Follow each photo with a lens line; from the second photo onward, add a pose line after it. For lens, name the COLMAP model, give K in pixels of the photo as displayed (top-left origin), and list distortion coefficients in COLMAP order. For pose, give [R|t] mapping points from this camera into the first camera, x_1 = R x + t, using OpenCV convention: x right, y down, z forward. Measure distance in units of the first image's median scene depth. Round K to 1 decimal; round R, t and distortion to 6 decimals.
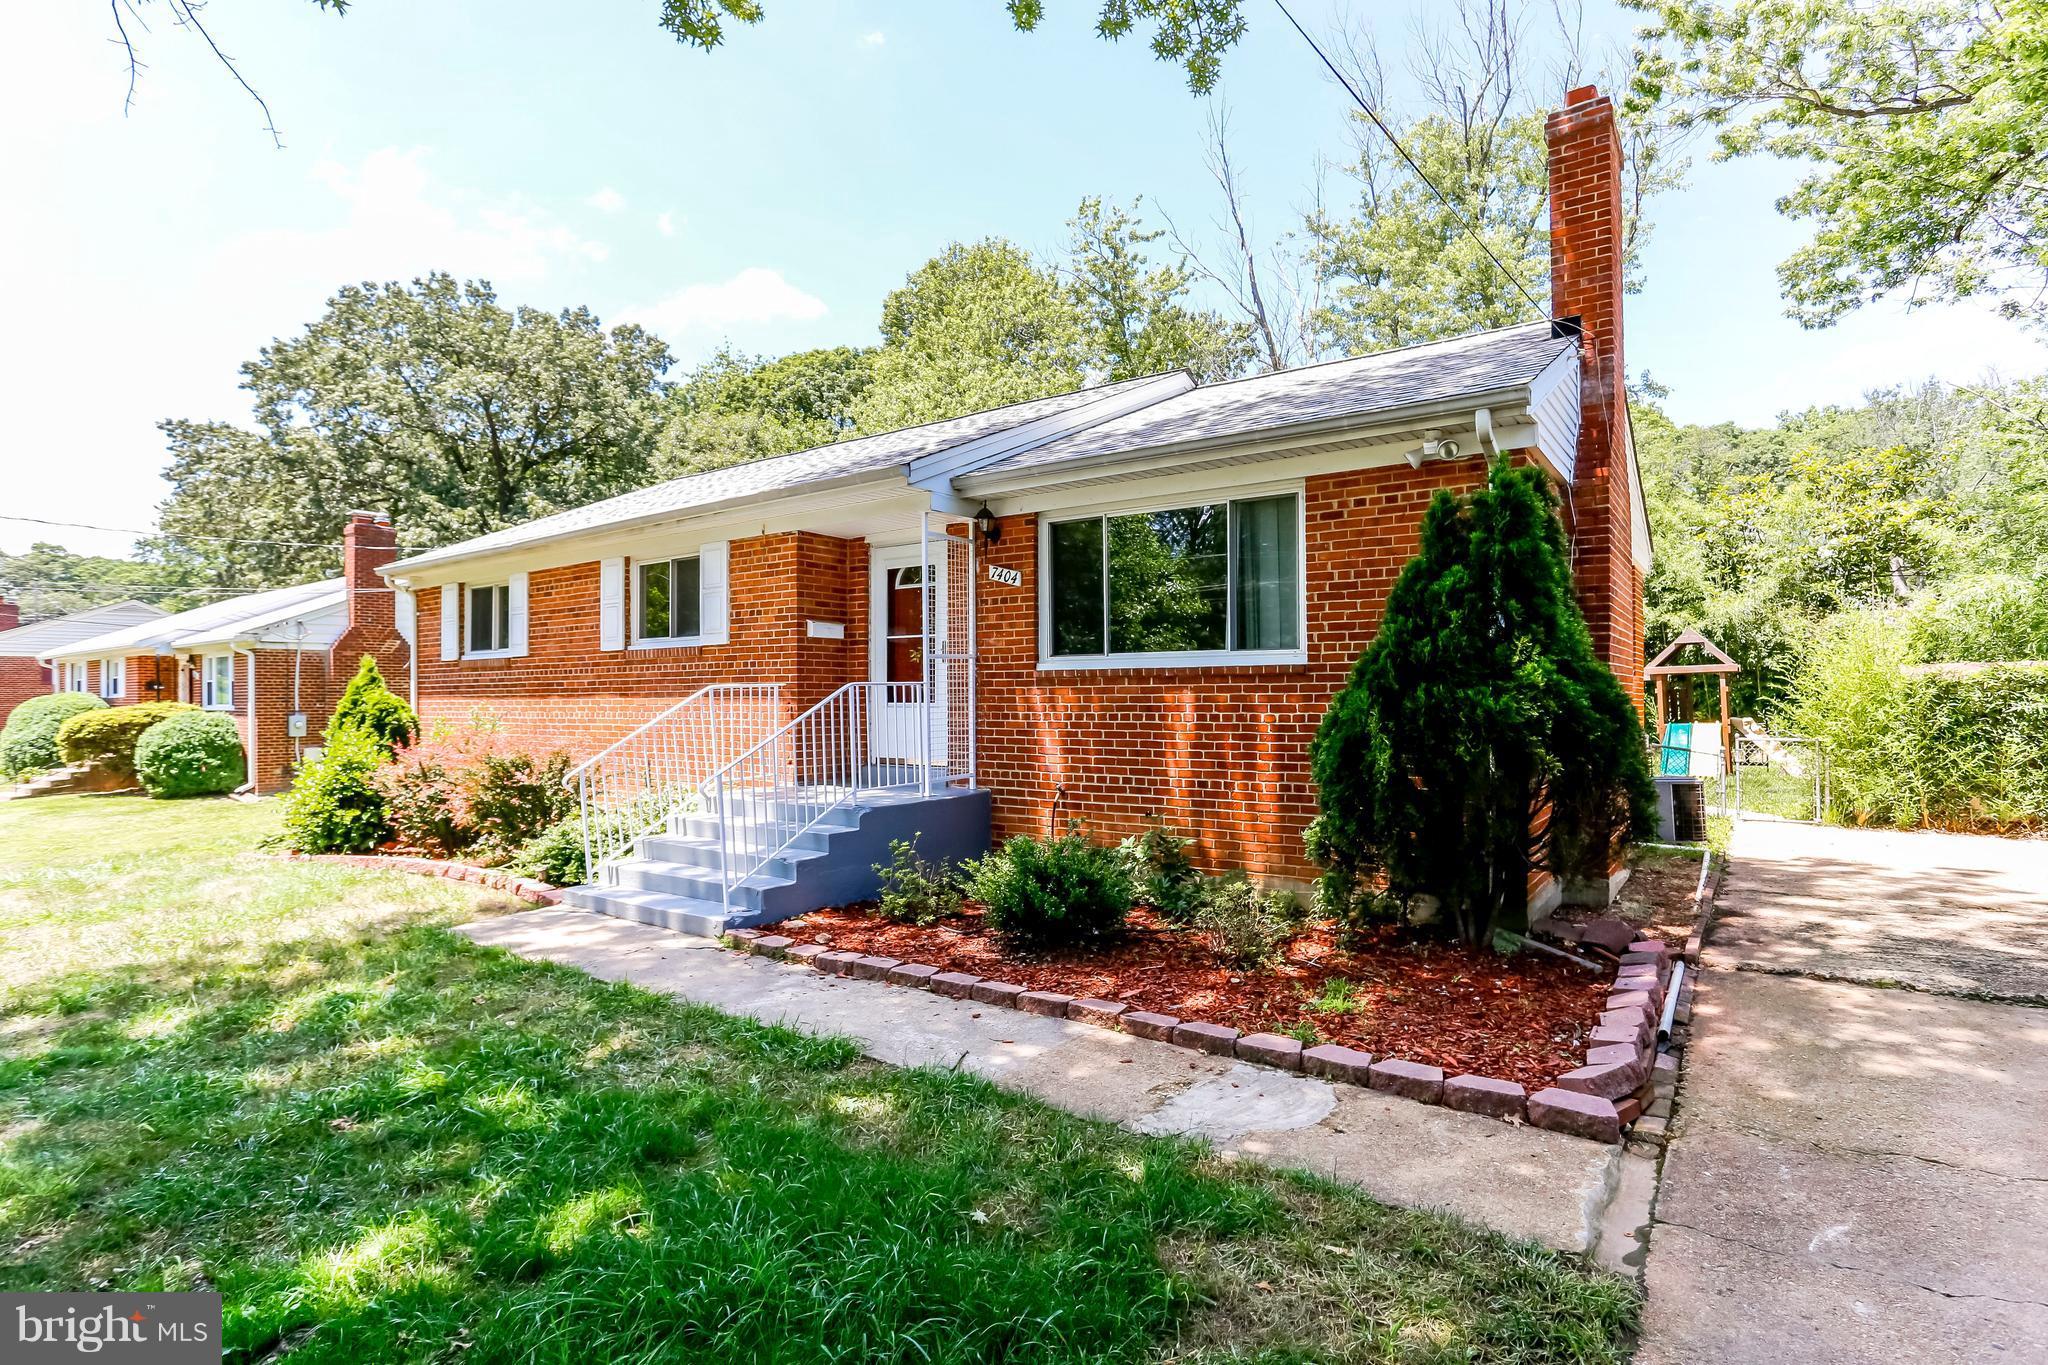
lens RADIAL K [[997.8, 0, 1027.2], [0, 997.8, 694.5], [0, 0, 1]] dist [-0.027871, 0.014513]
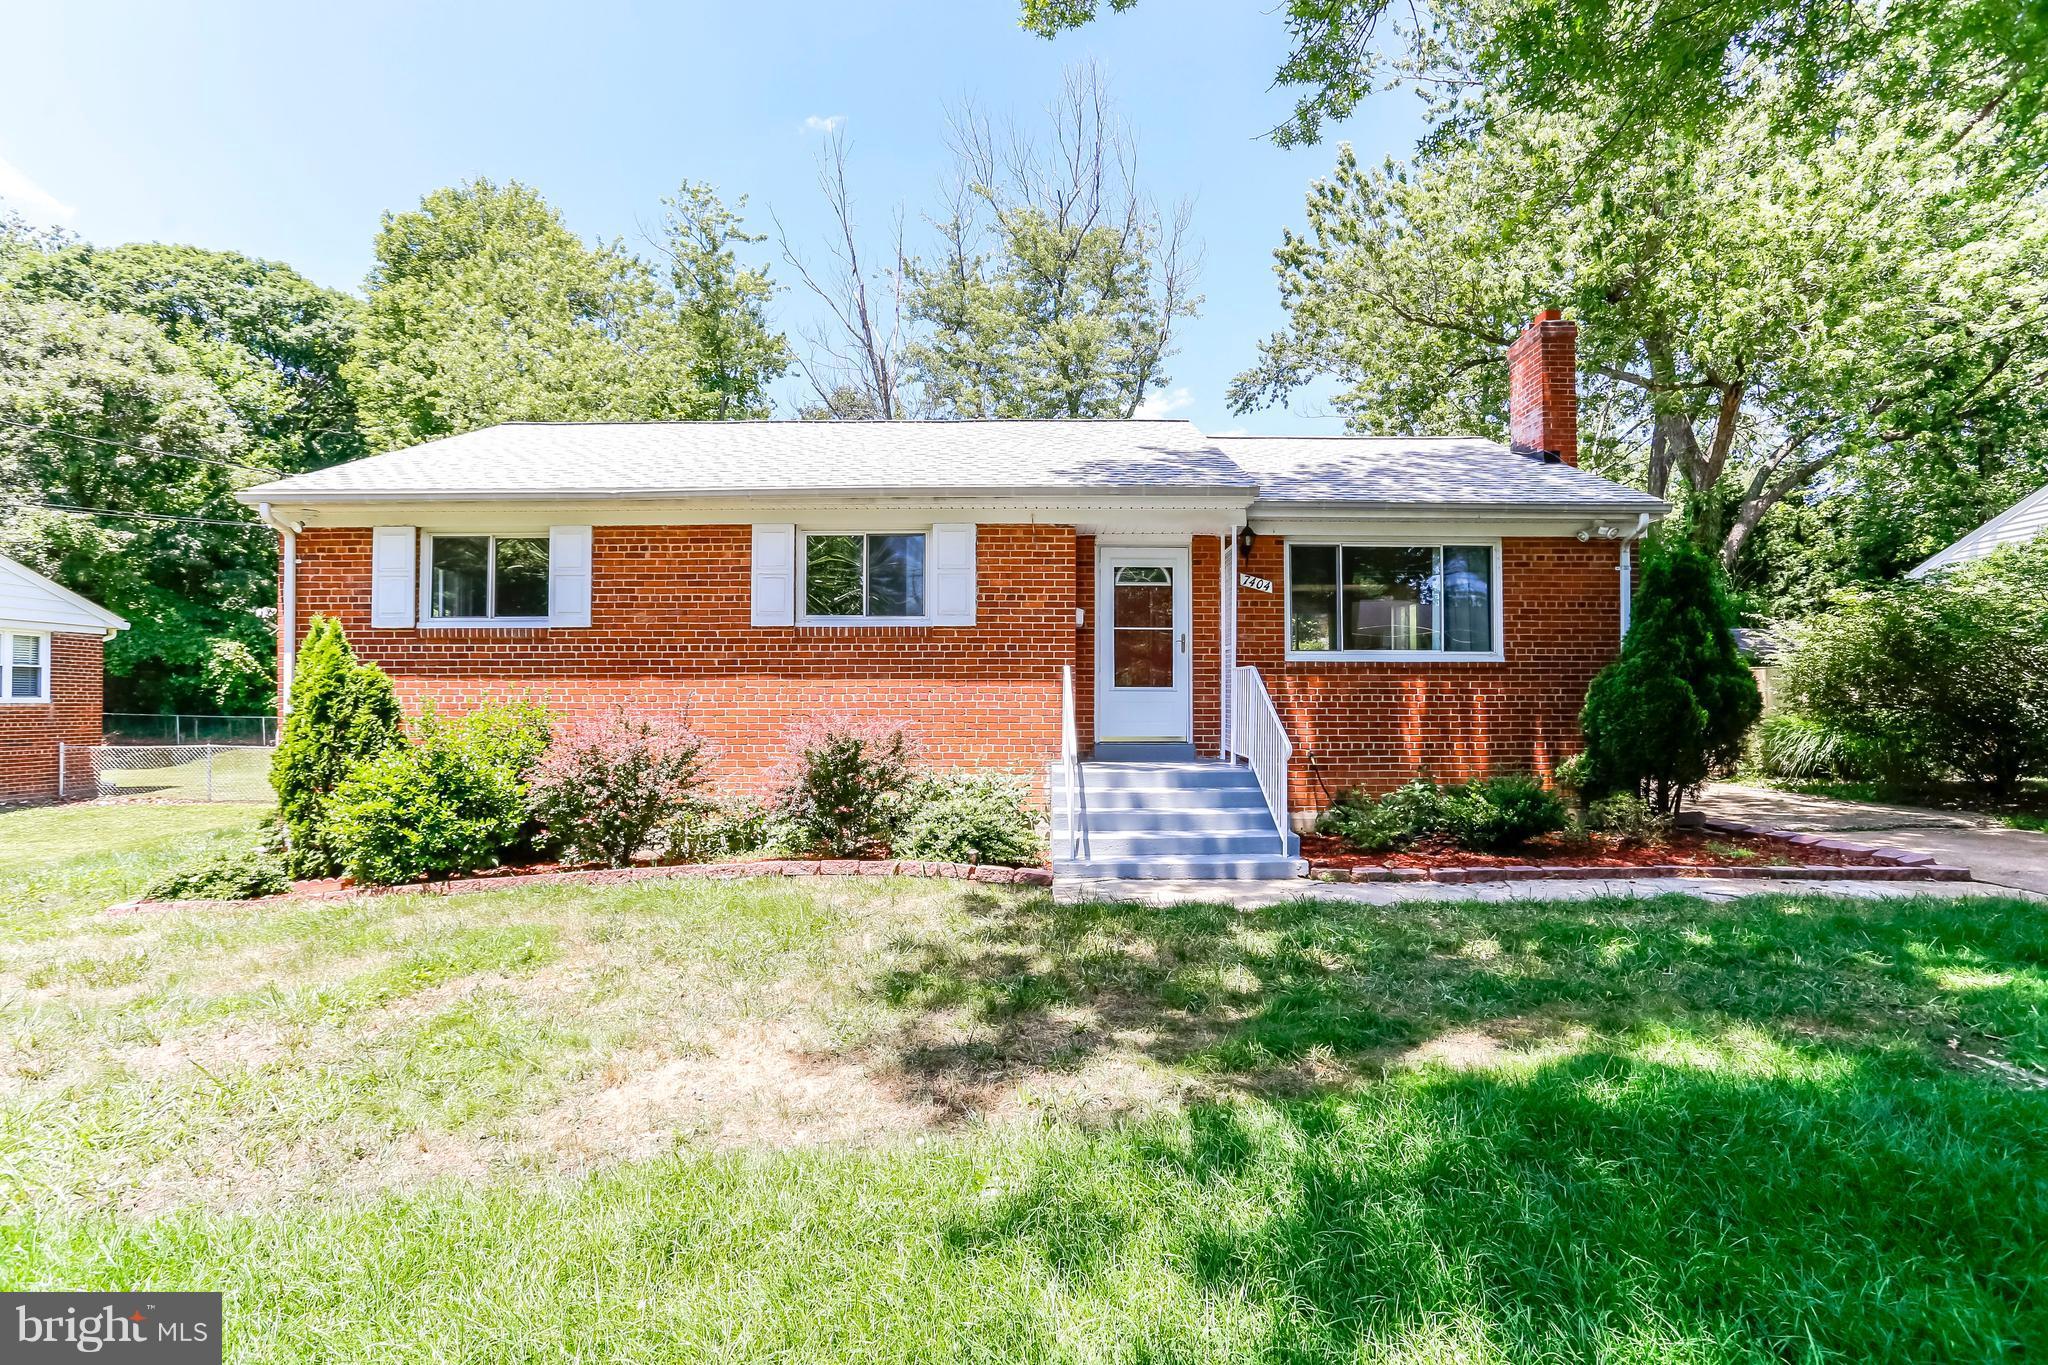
lens RADIAL K [[997.8, 0, 1026.7], [0, 997.8, 693.1], [0, 0, 1]] dist [-0.027871, 0.014513]
pose [[0.813712, 0.013841, 0.581104, -0.772714], [-0.006252, 0.999867, -0.015061, 0.028688], [-0.581235, 0.008622, 0.813690, 0.136661]]
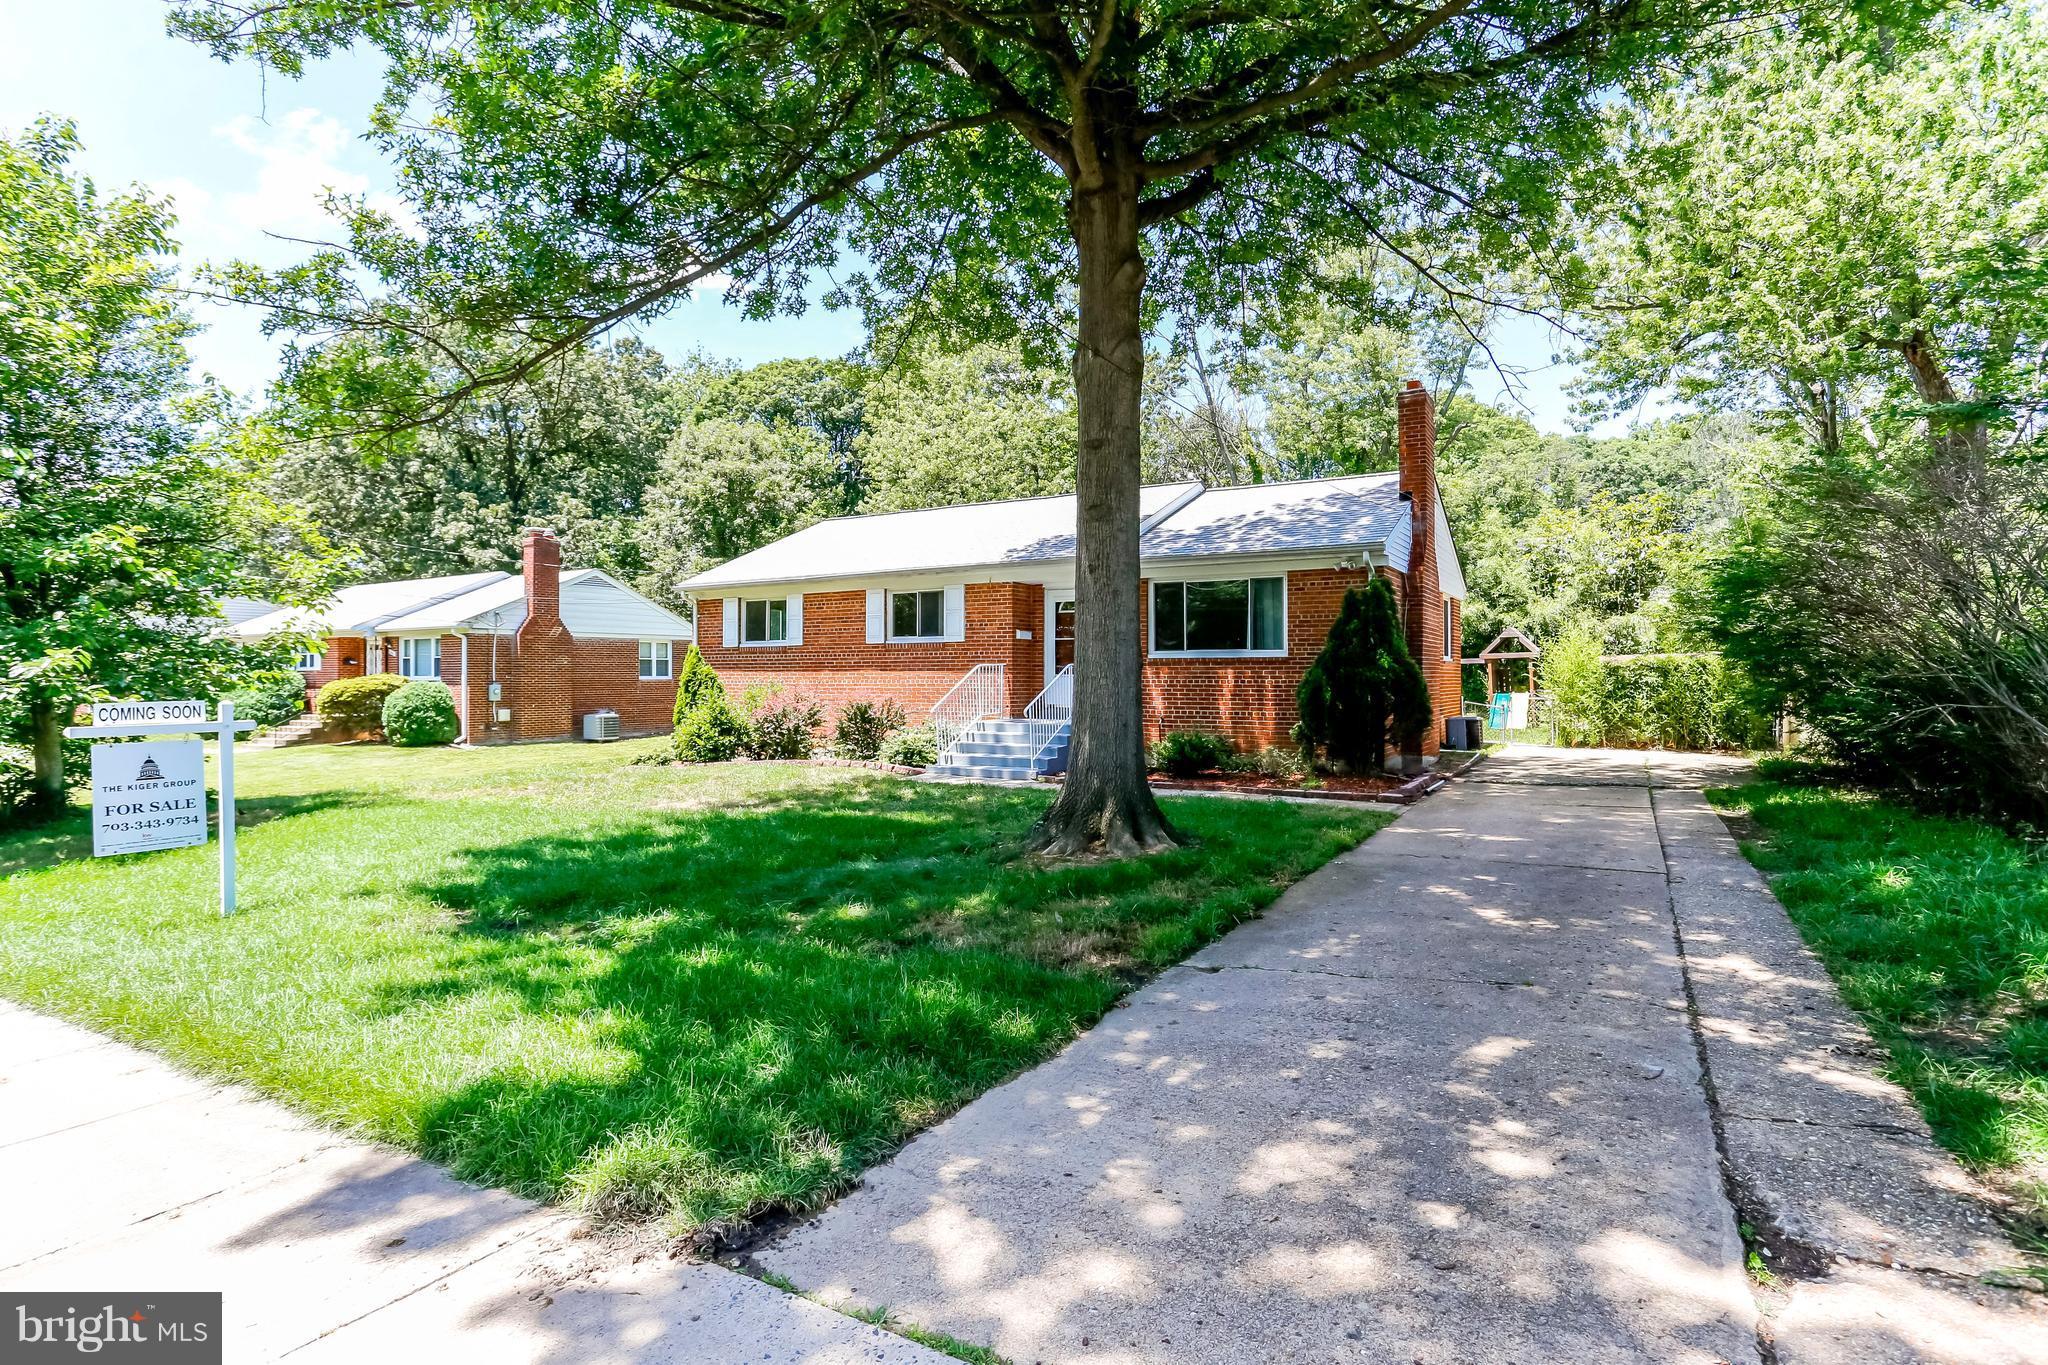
lens RADIAL K [[997.8, 0, 1016.9], [0, 997.8, 673.6], [0, 0, 1]] dist [-0.027871, 0.014513]
pose [[0.996173, 0.004370, 0.087289, -0.332433], [-0.004455, 0.999990, 0.000779, 0.004913], [-0.087285, -0.001165, 0.996183, -0.744444]]
